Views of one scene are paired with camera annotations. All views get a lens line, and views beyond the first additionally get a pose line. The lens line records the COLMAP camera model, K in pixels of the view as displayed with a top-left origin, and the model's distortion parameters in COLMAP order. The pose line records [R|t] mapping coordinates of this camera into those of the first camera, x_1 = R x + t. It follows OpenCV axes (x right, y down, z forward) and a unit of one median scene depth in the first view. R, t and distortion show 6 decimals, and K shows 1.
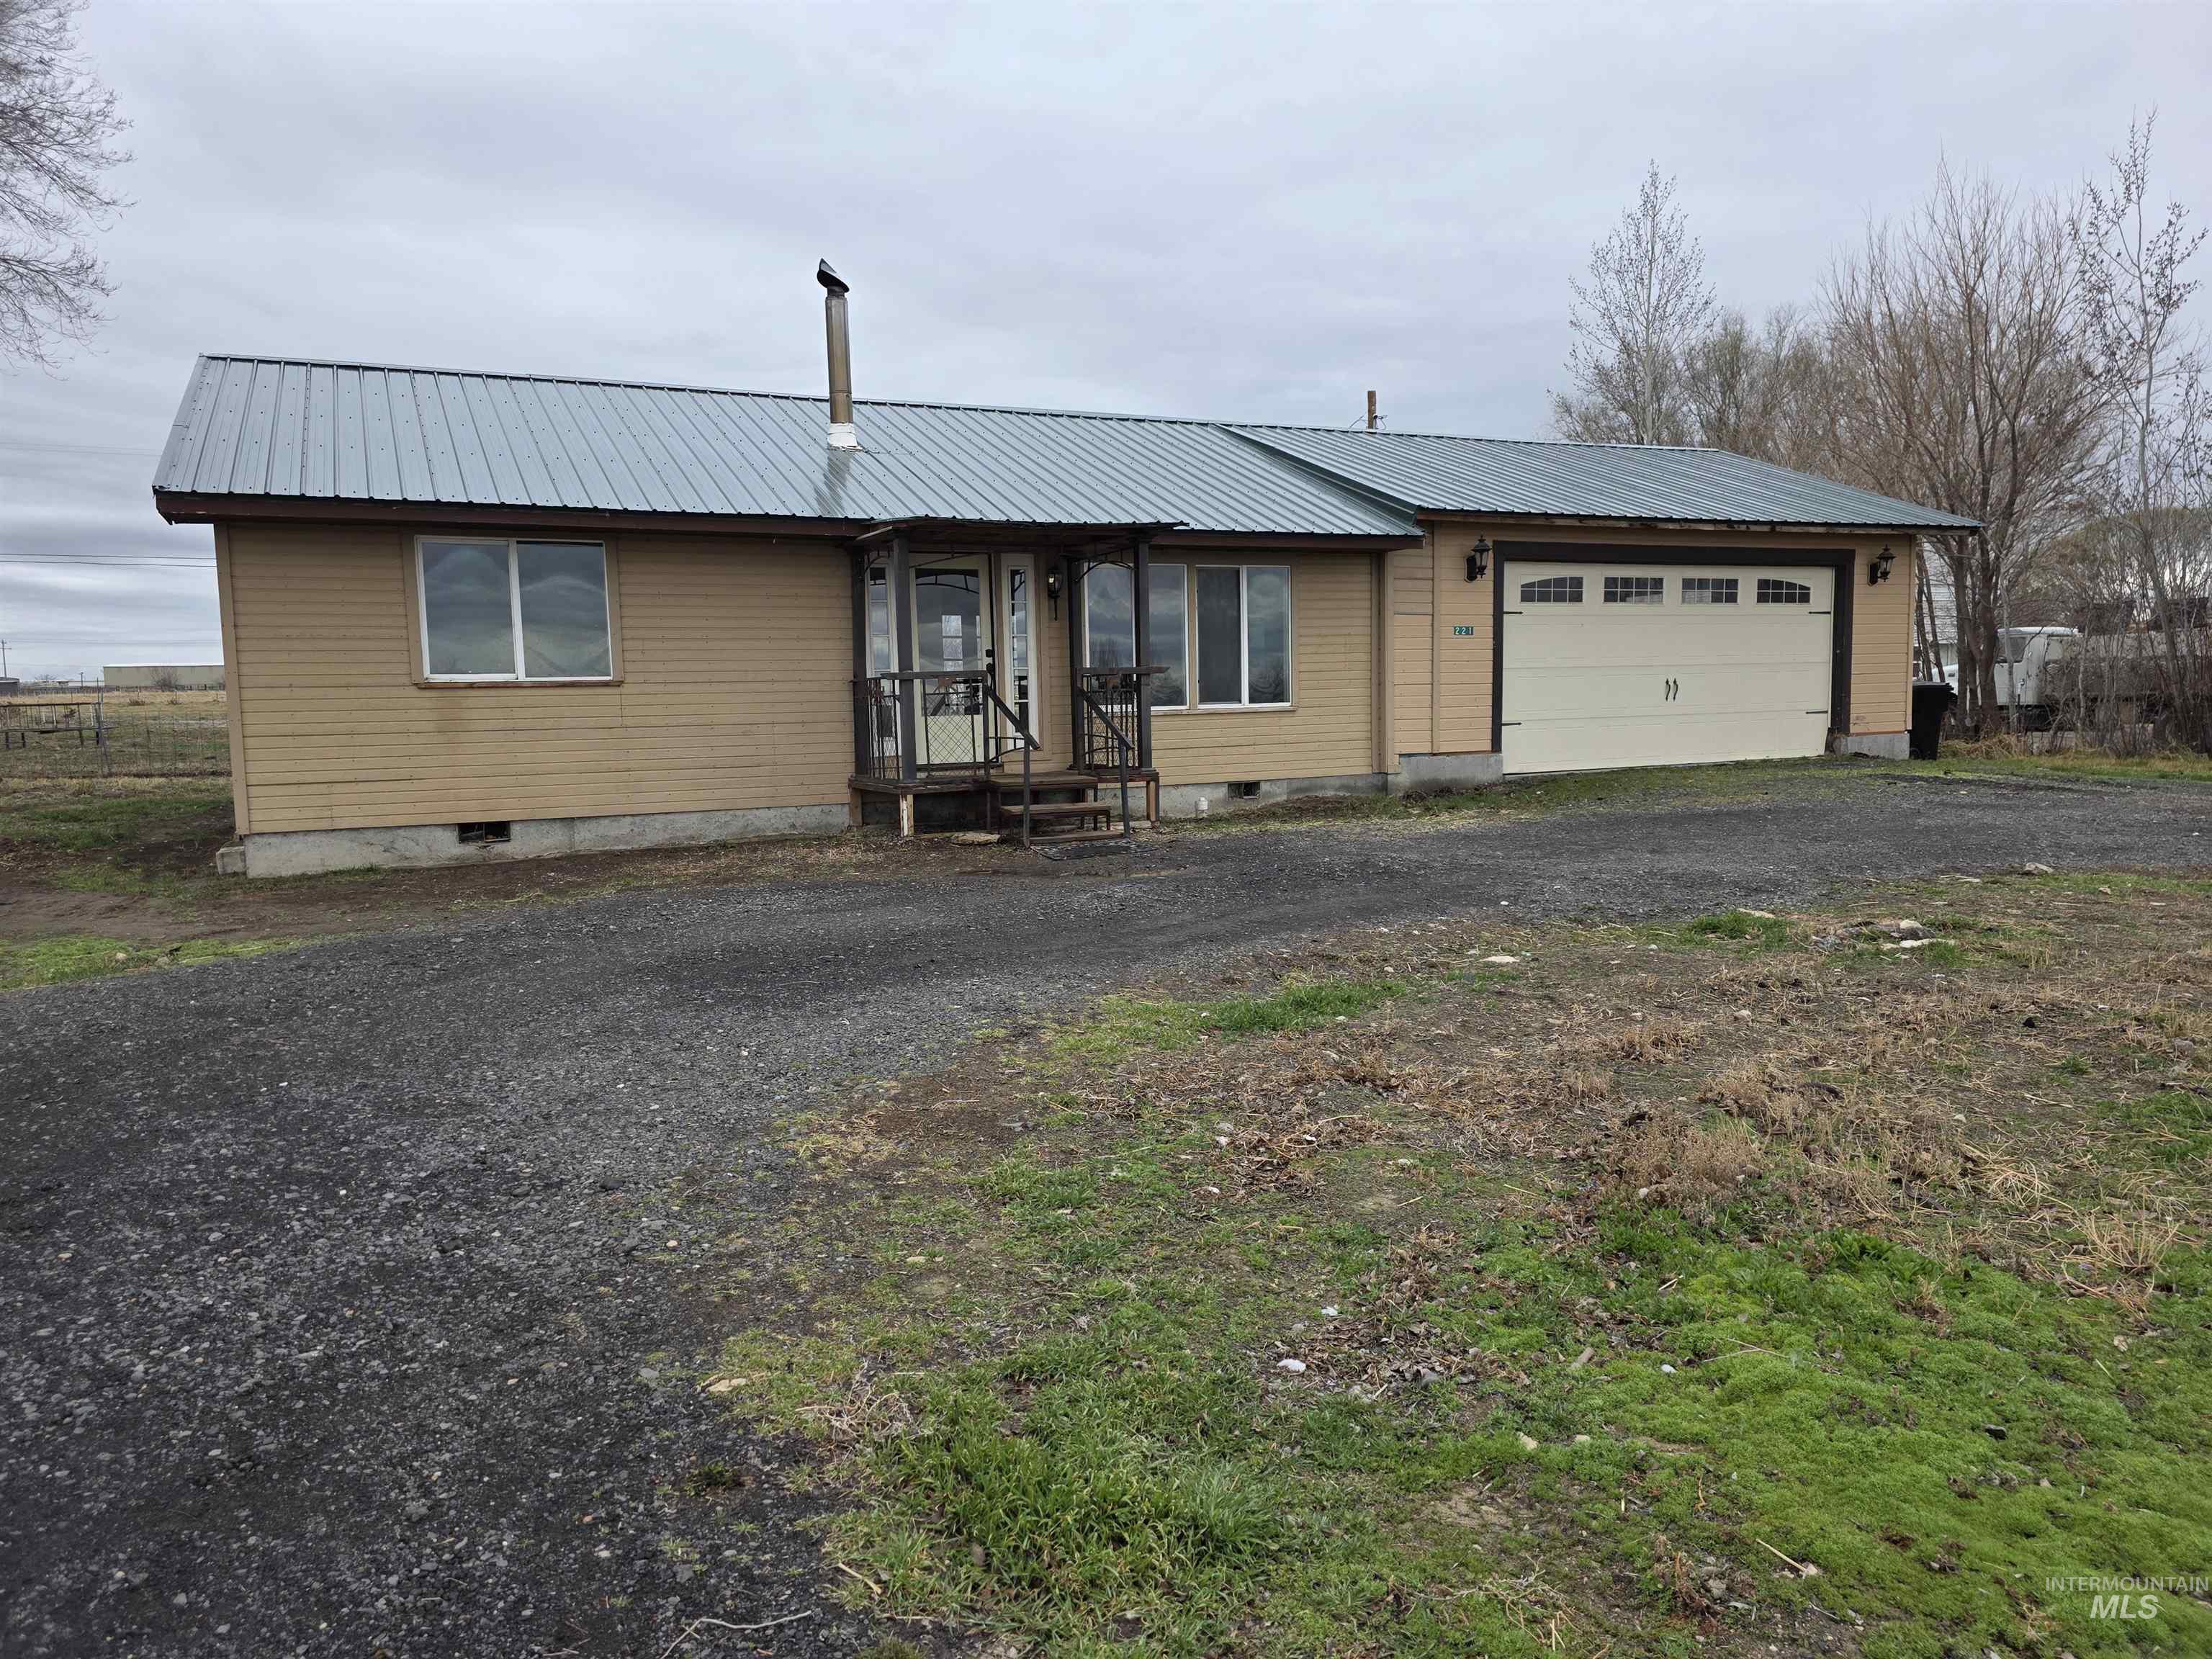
lens RADIAL K [[1474.1, 0, 1110.3], [0, 1474.1, 818.5], [0, 0, 1]] dist [0.005037, -0.002111]
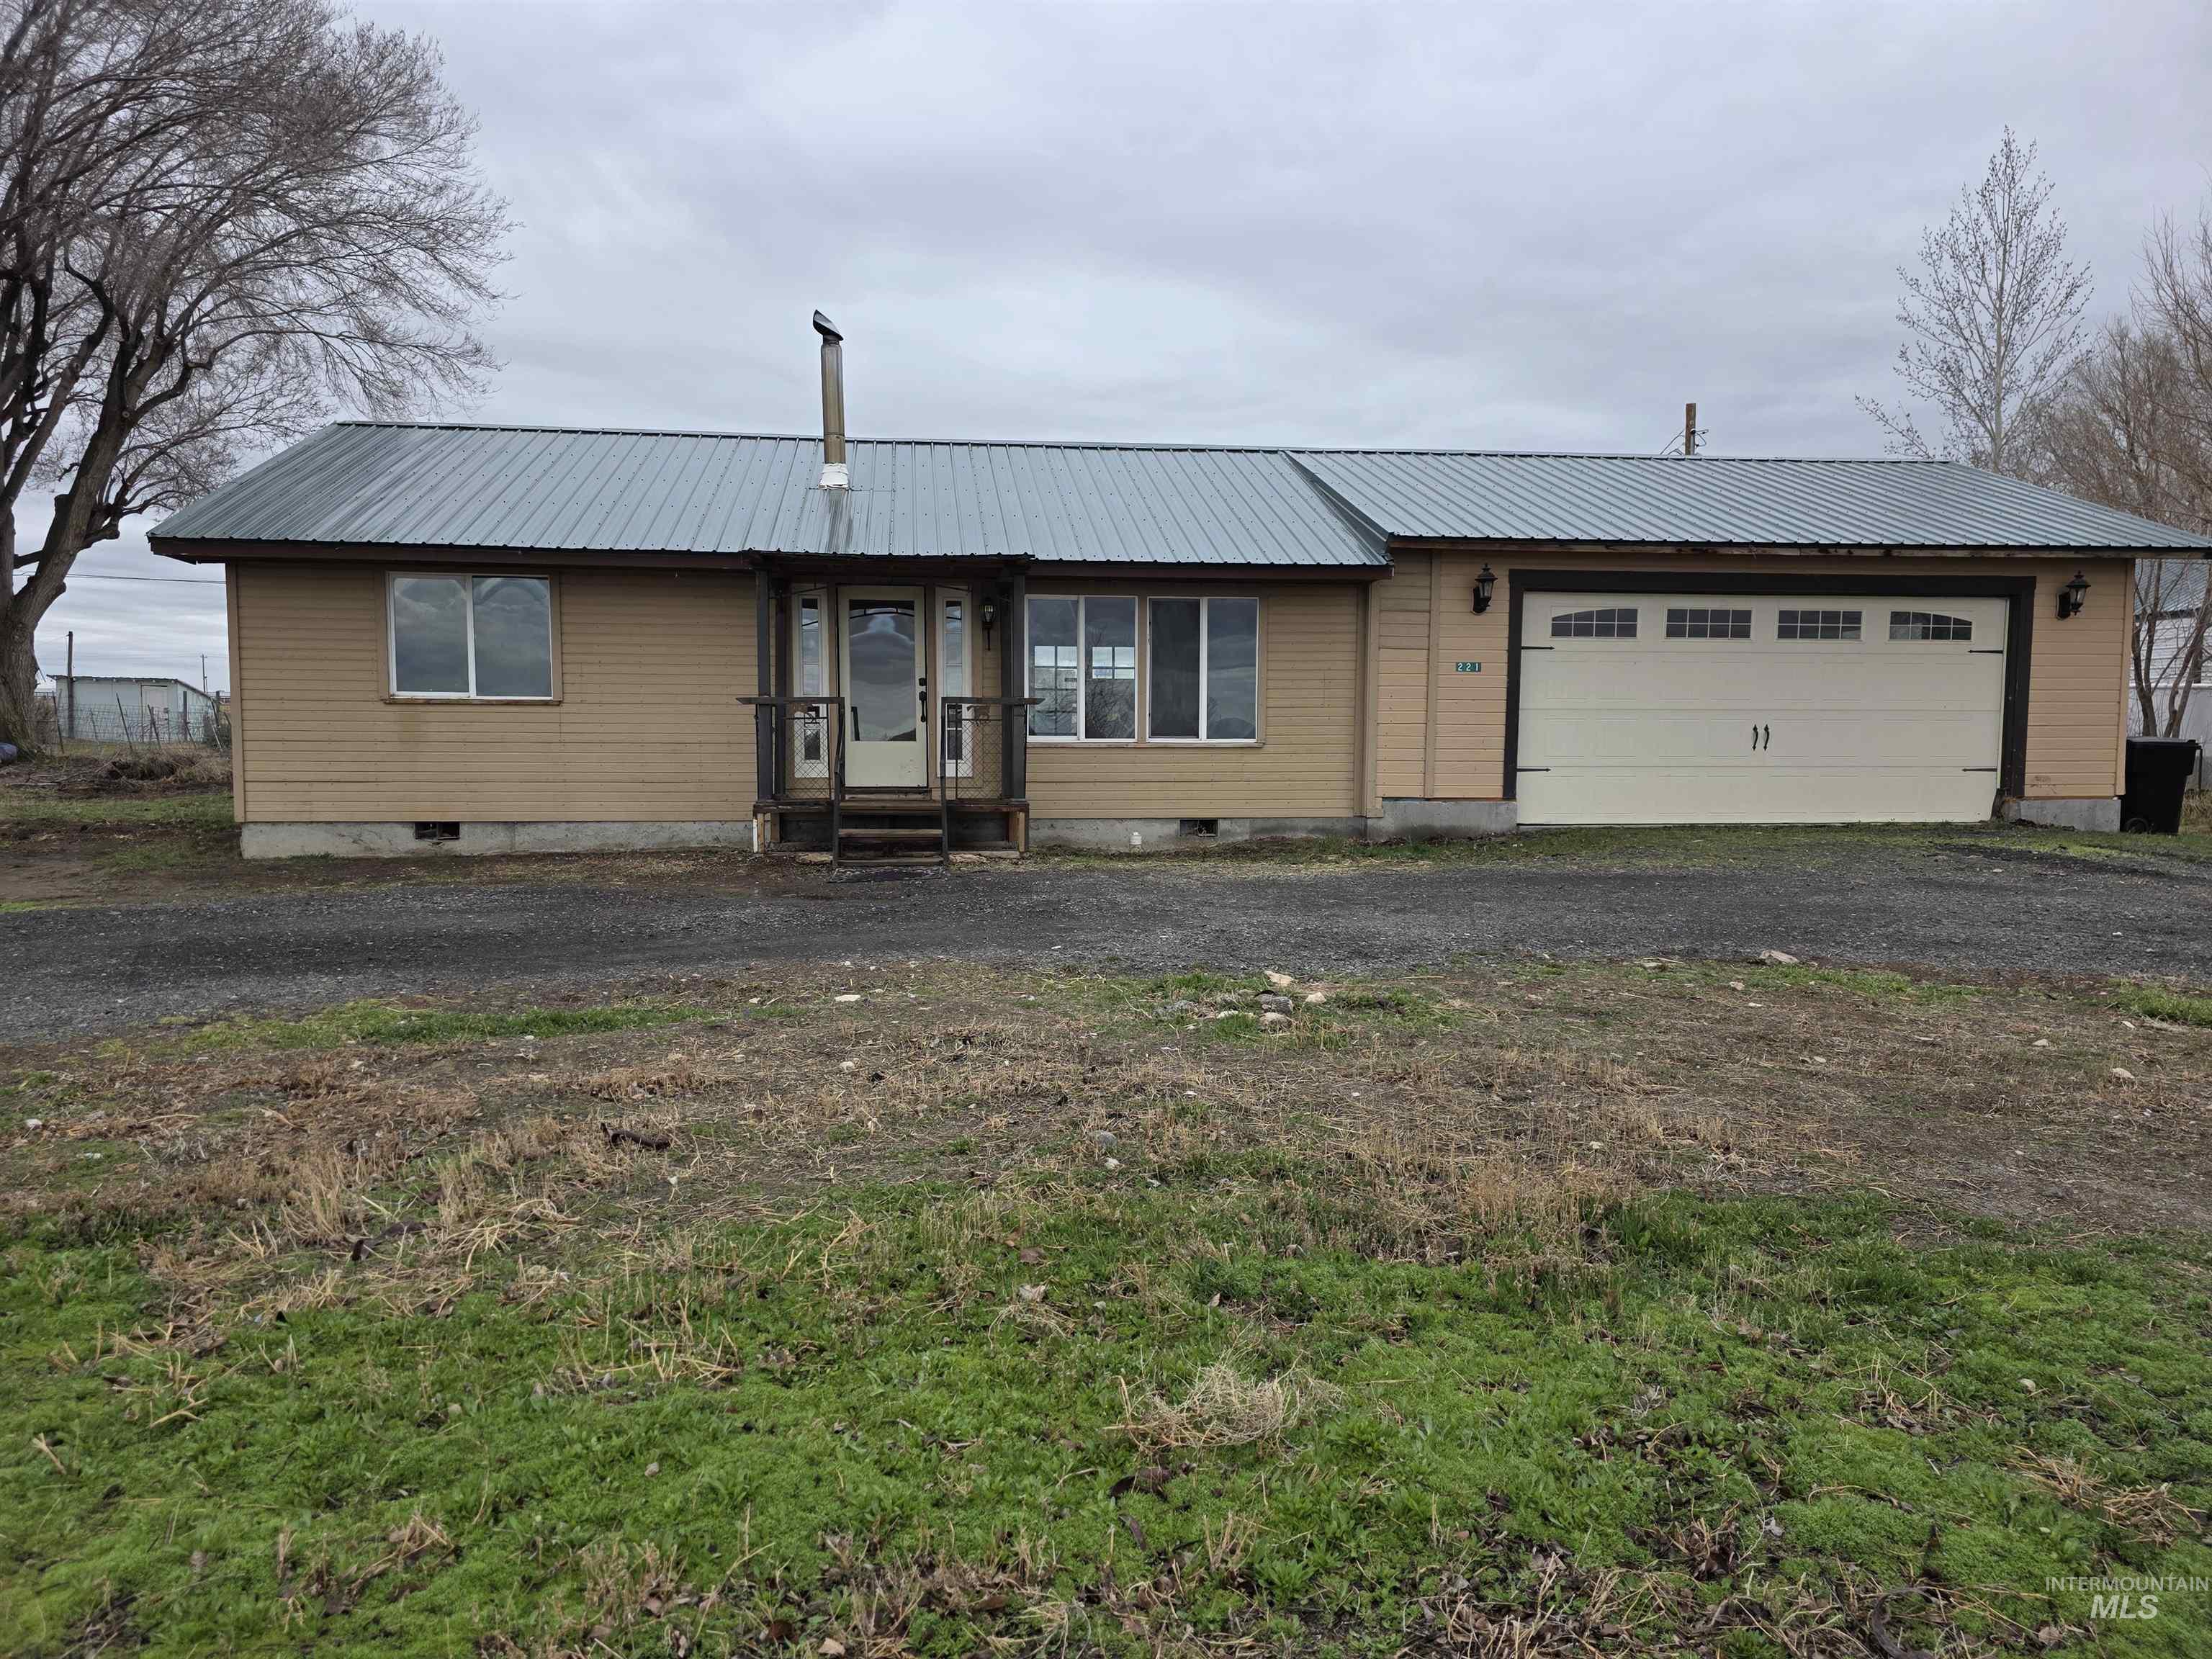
lens RADIAL K [[1474.1, 0, 1109.6], [0, 1474.1, 841.7], [0, 0, 1]] dist [0.005037, -0.002111]
pose [[0.950149, 0.049386, -0.307861, 0.321714], [-0.051452, 0.998674, 0.001408, -0.007850], [0.307522, 0.014503, 0.951430, 0.053985]]
